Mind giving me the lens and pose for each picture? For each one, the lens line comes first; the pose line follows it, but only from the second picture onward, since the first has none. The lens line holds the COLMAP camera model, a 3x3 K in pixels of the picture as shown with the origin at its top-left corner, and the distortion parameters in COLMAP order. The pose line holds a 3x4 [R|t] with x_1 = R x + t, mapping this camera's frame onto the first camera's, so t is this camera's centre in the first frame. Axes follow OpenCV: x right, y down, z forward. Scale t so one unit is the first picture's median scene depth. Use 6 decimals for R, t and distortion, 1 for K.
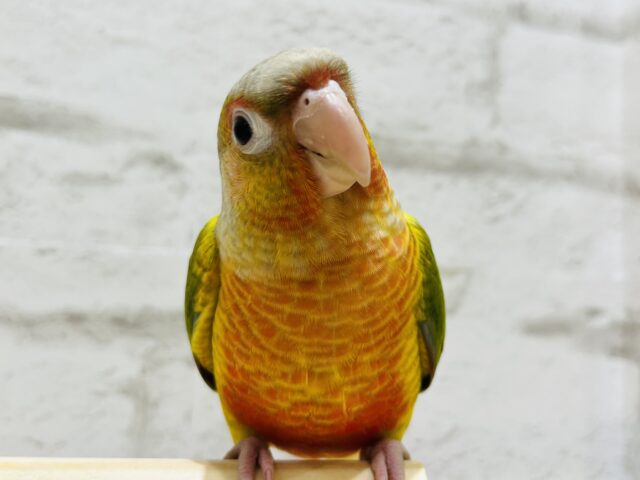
lens RADIAL K [[613.7, 0, 323.5], [0, 613.7, 246.1], [0, 0, 1]] dist [0.014369, 0.000000]
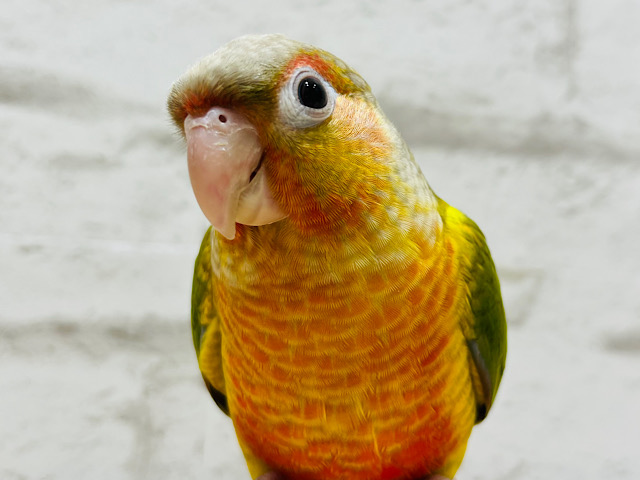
lens RADIAL K [[613.7, 0, 317.3], [0, 613.7, 249.4], [0, 0, 1]] dist [0.014369, 0.000000]
pose [[0.997430, 0.002814, -0.071596, -0.001840], [-0.002374, 0.999978, 0.006222, 0.003290], [0.071612, -0.006036, 0.997414, 0.178489]]
